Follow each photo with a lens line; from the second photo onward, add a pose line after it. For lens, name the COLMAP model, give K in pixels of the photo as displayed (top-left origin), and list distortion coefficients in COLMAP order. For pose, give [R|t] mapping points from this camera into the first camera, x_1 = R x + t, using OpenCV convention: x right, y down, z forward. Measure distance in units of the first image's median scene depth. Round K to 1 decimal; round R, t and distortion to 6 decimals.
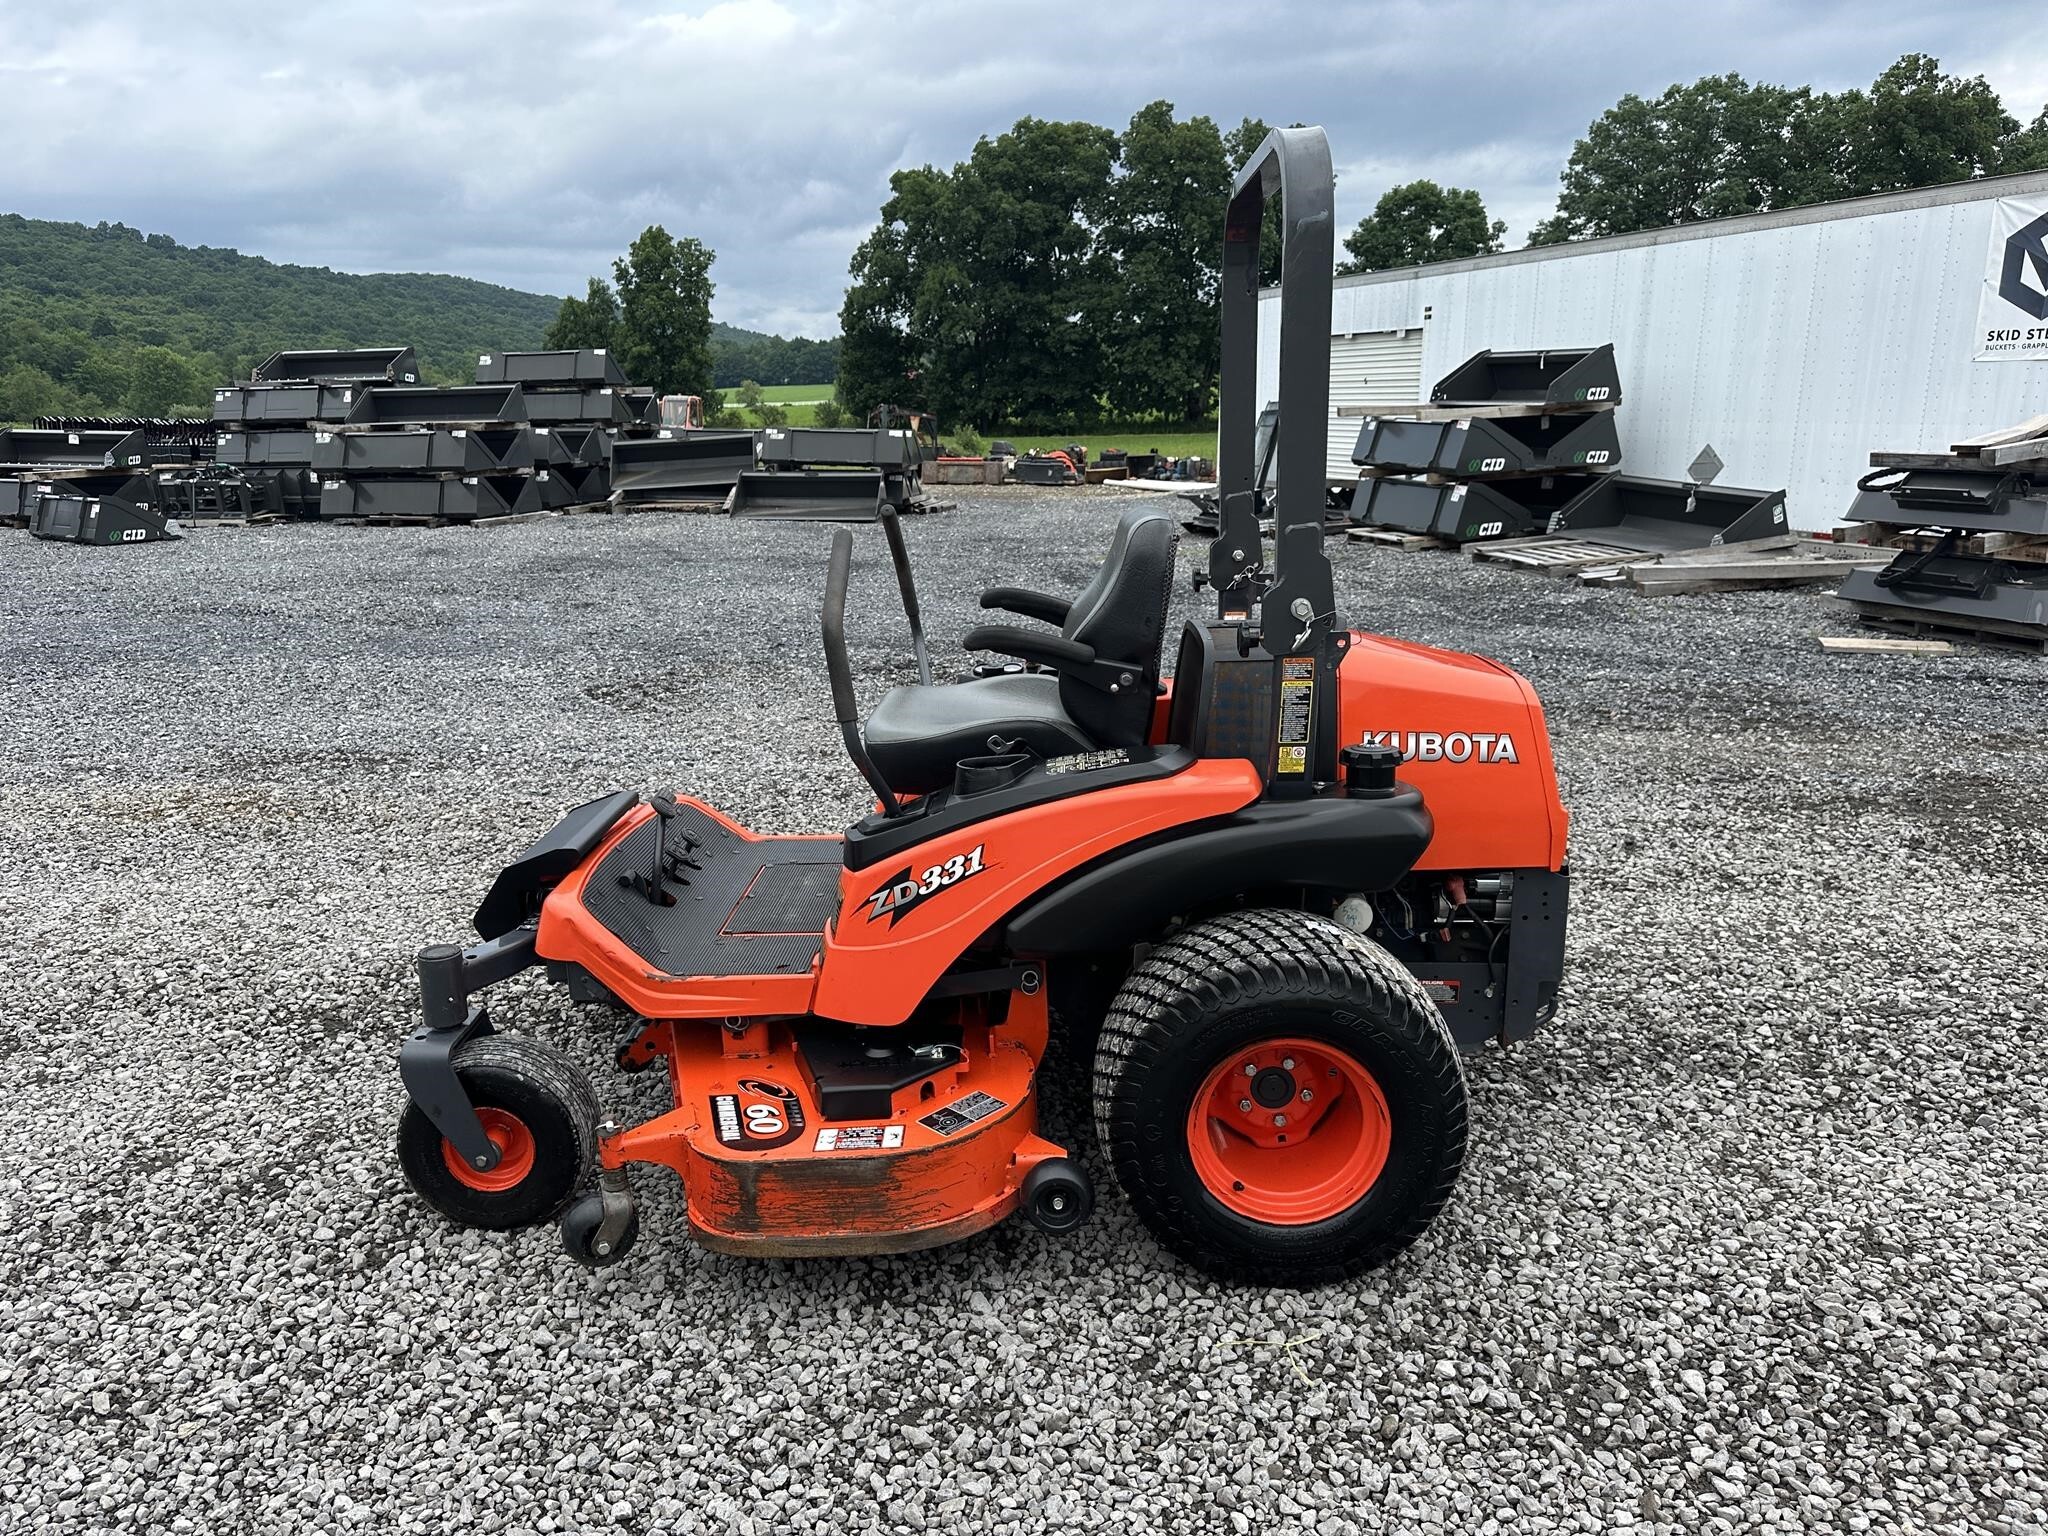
lens RADIAL K [[1442.2, 0, 1013.1], [0, 1442.2, 740.0], [0, 0, 1]] dist [0.051200, -0.057429]
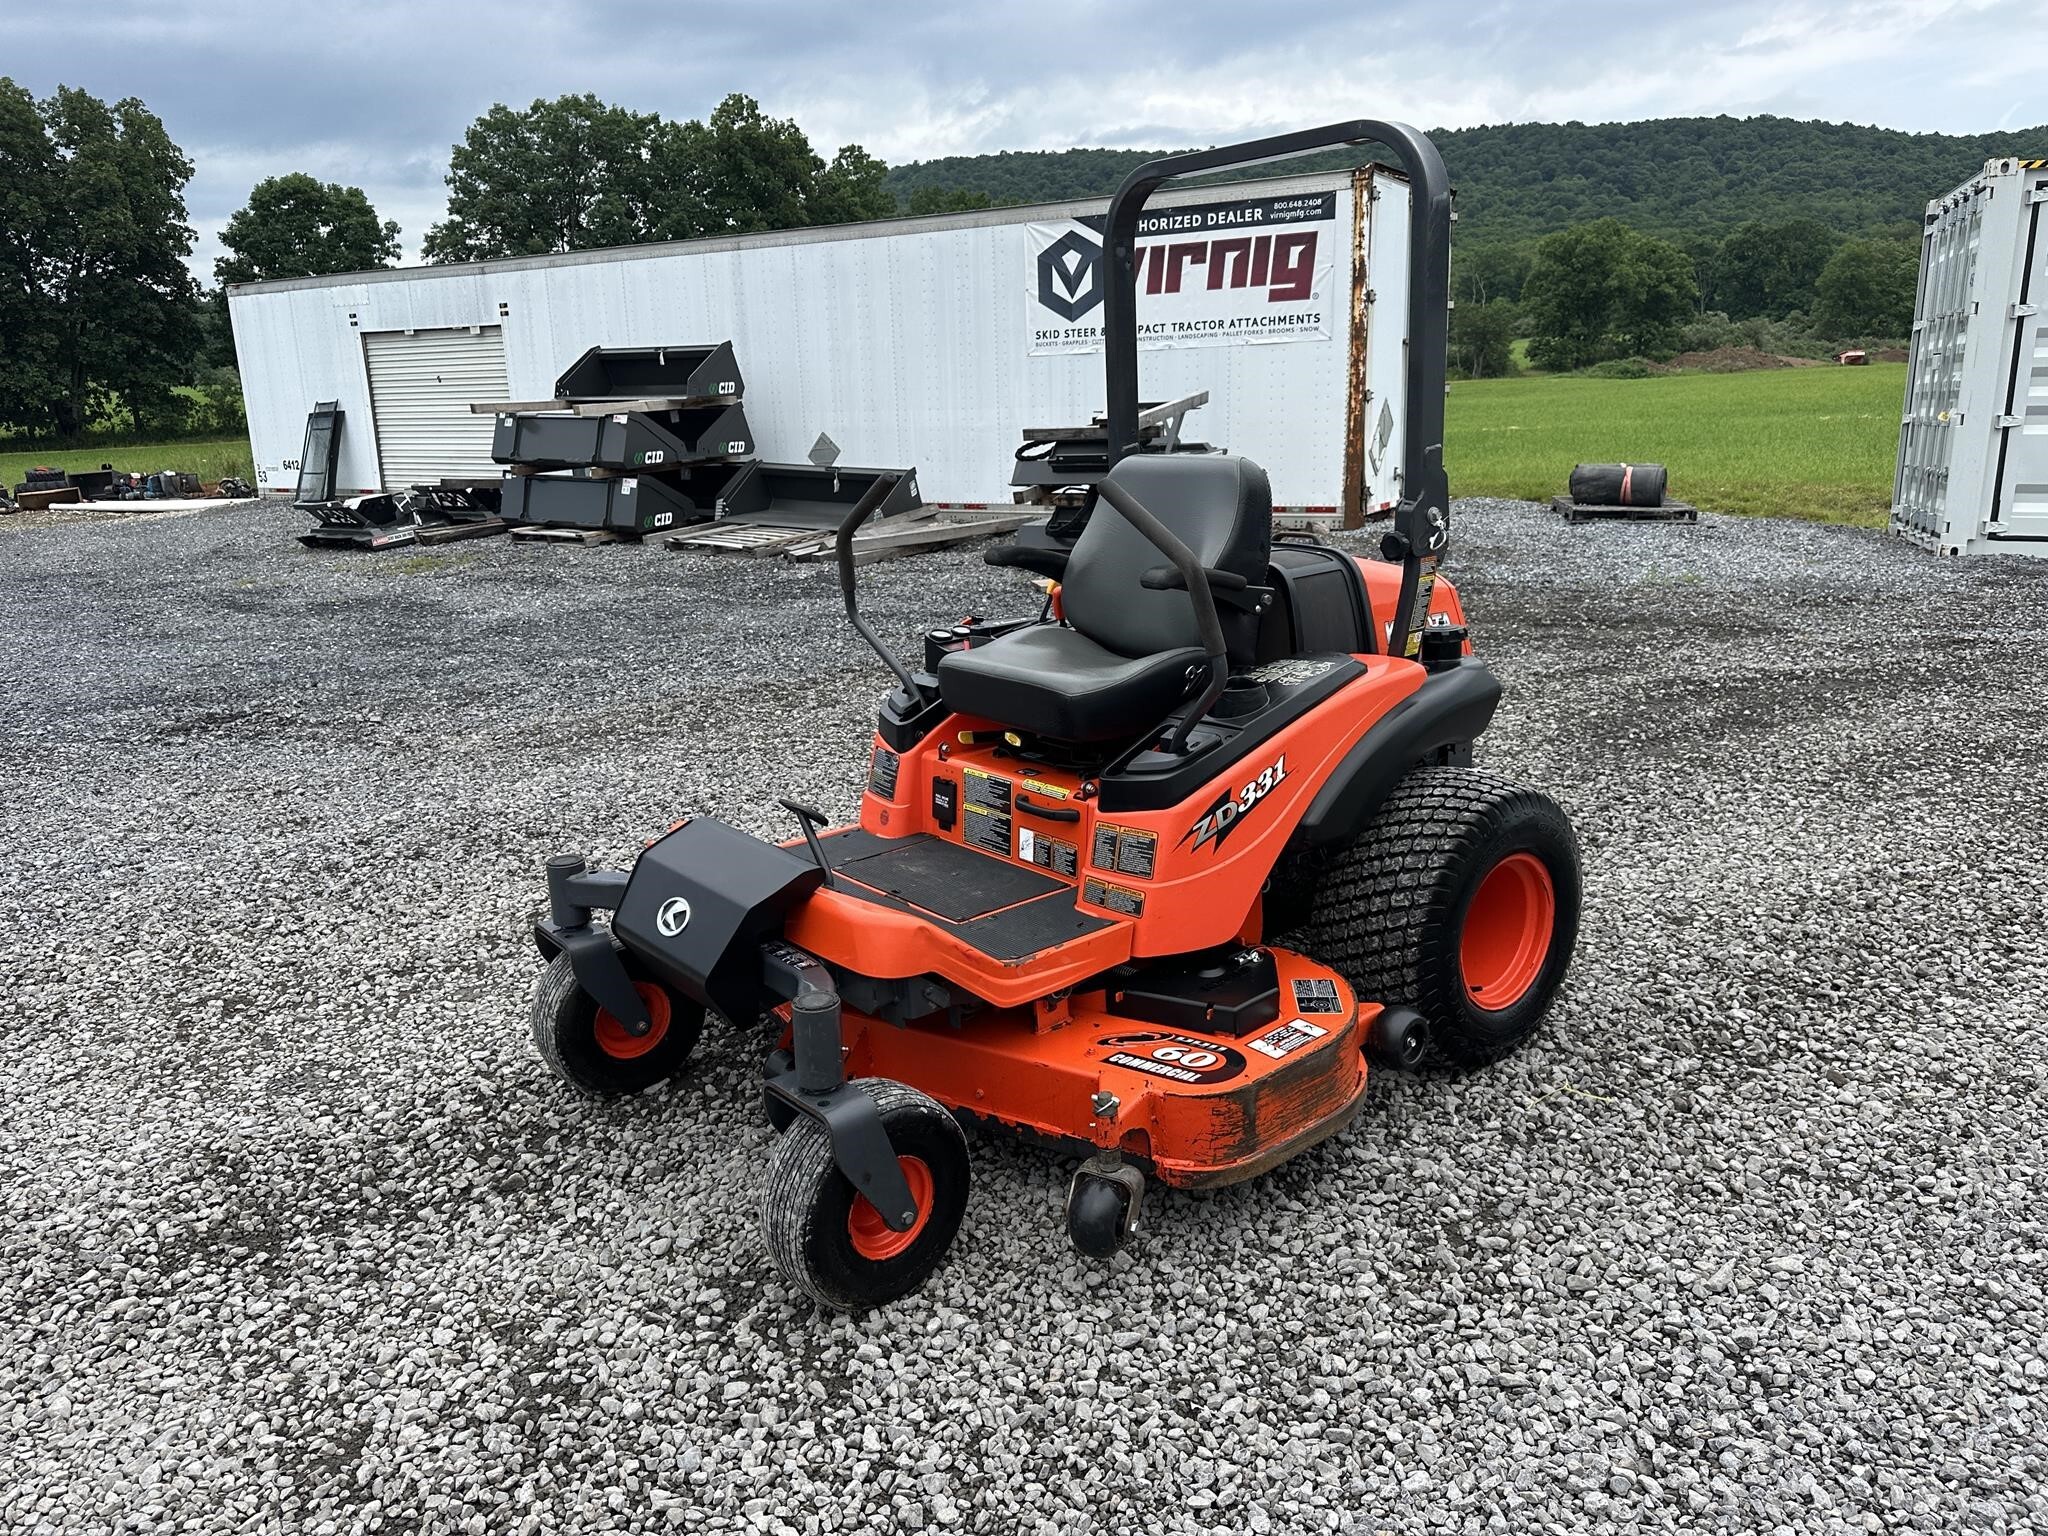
lens RADIAL K [[1441.2, 0, 1016.9], [0, 1441.2, 768.4], [0, 0, 1]] dist [0.059075, -0.076599]
pose [[0.757450, -0.180726, 0.627382, -0.584938], [0.172173, 0.982202, 0.075069, -0.021874], [-0.629782, 0.051158, 0.775085, 0.192353]]
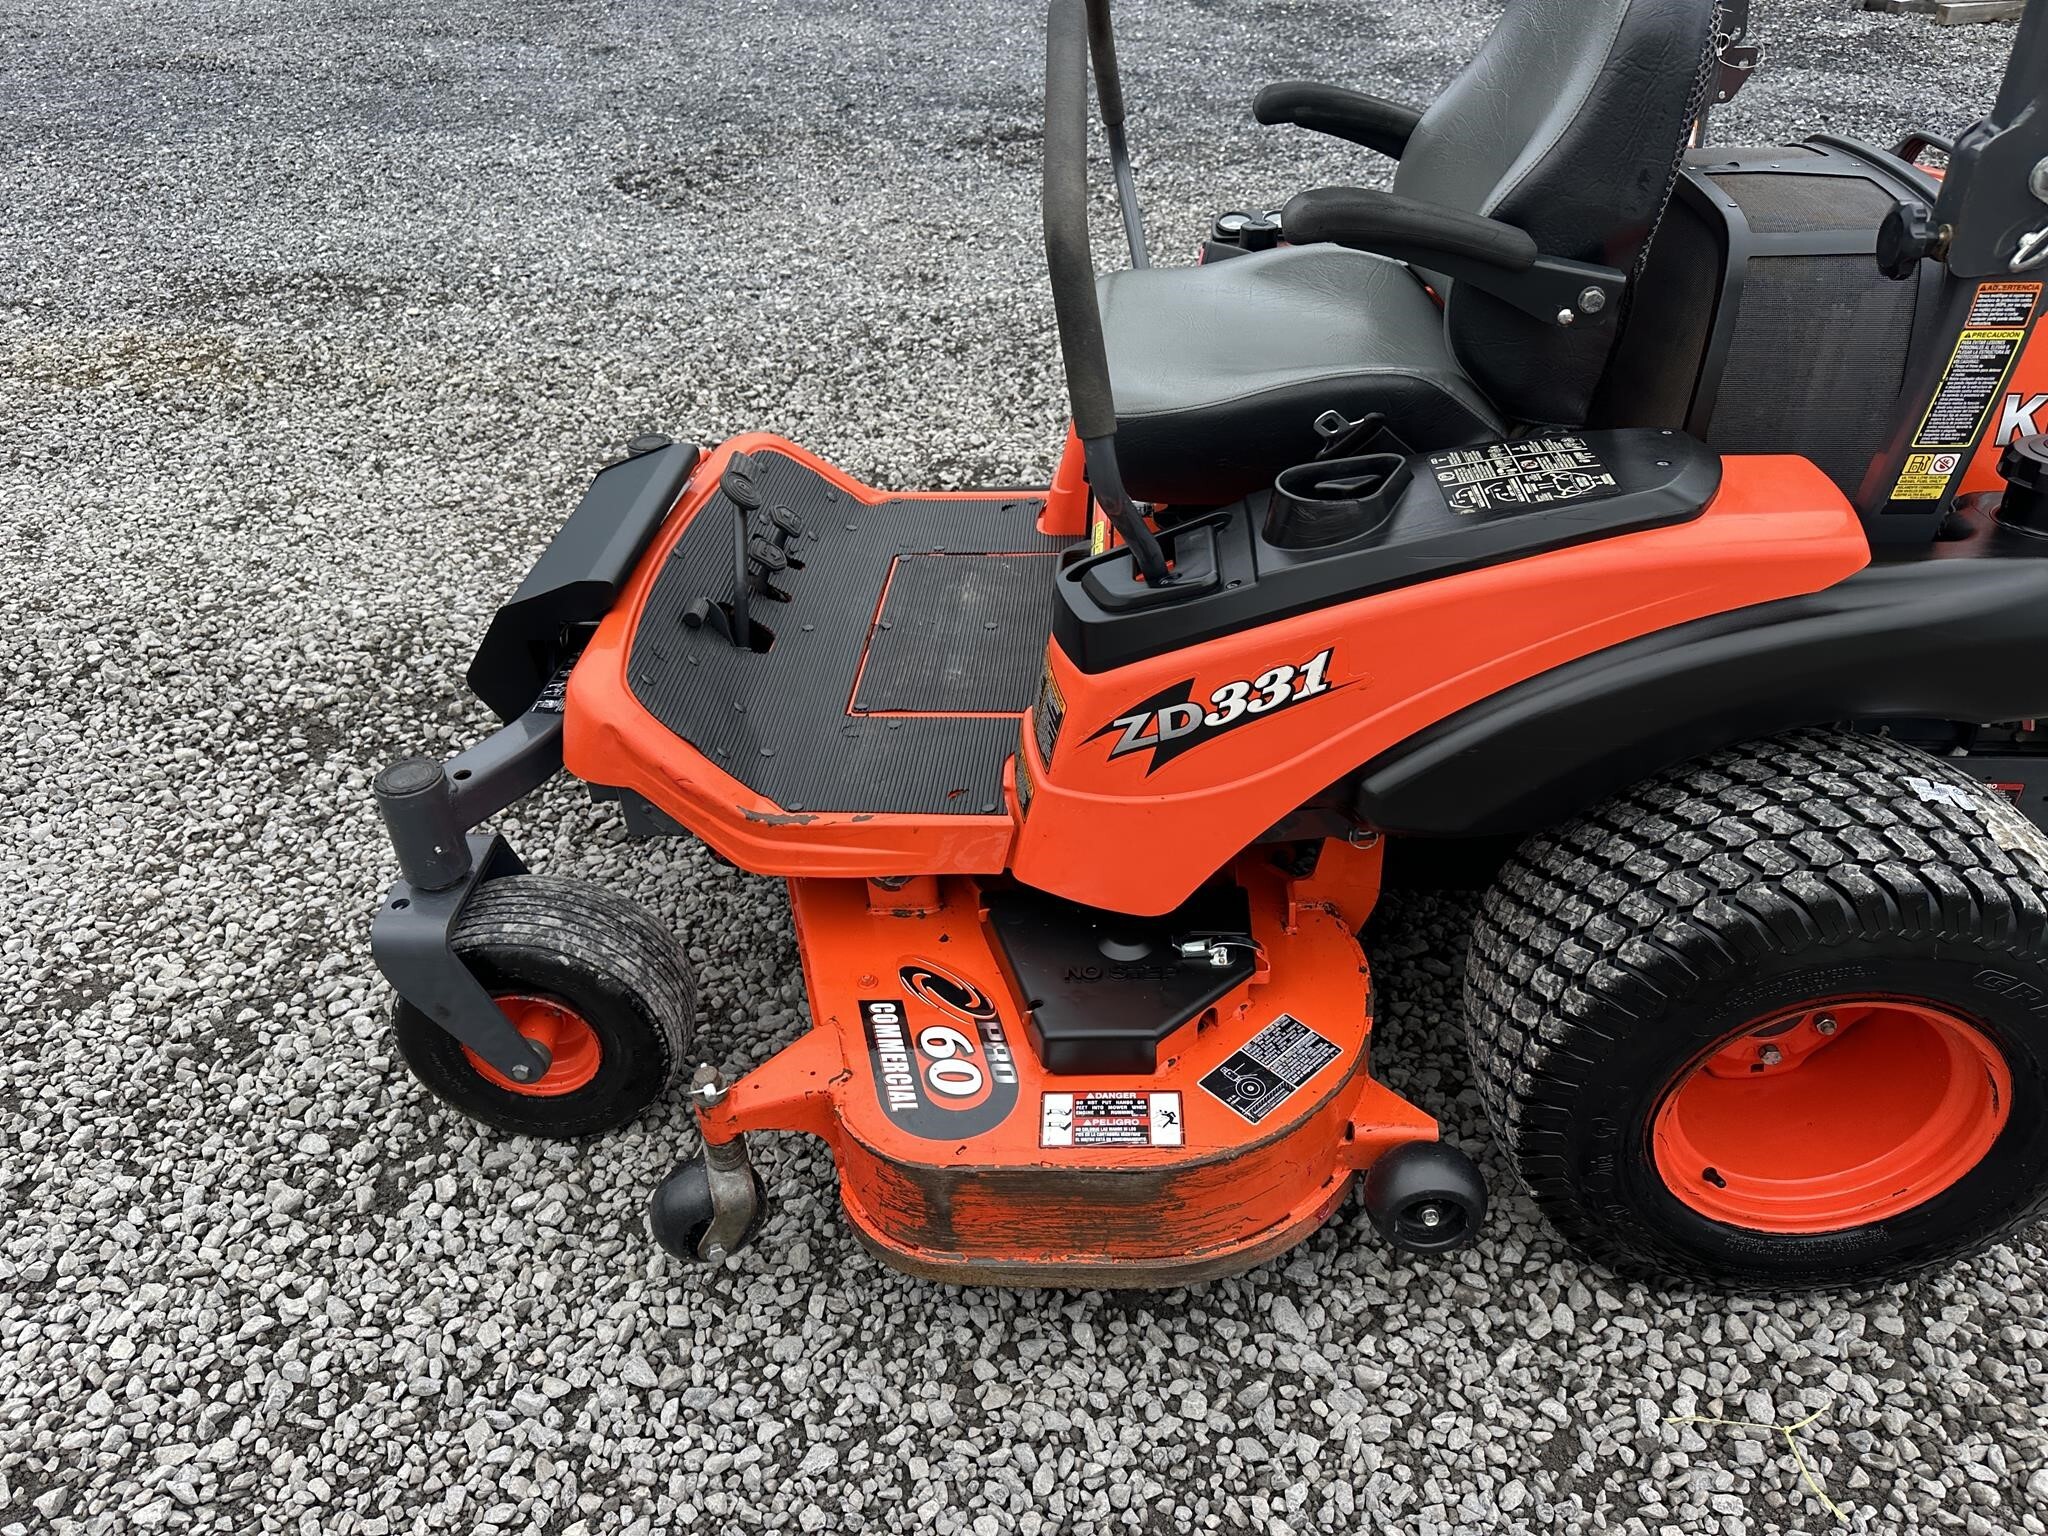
lens RADIAL K [[1443.9, 0, 1038.0], [0, 1443.9, 769.4], [0, 0, 1]] dist [0.031245, -0.036258]
pose [[0.999451, 0.006299, -0.032537, -0.078049], [0.006215, 0.928735, 0.370692, -0.060057], [0.032553, -0.370691, 0.928186, 0.319589]]
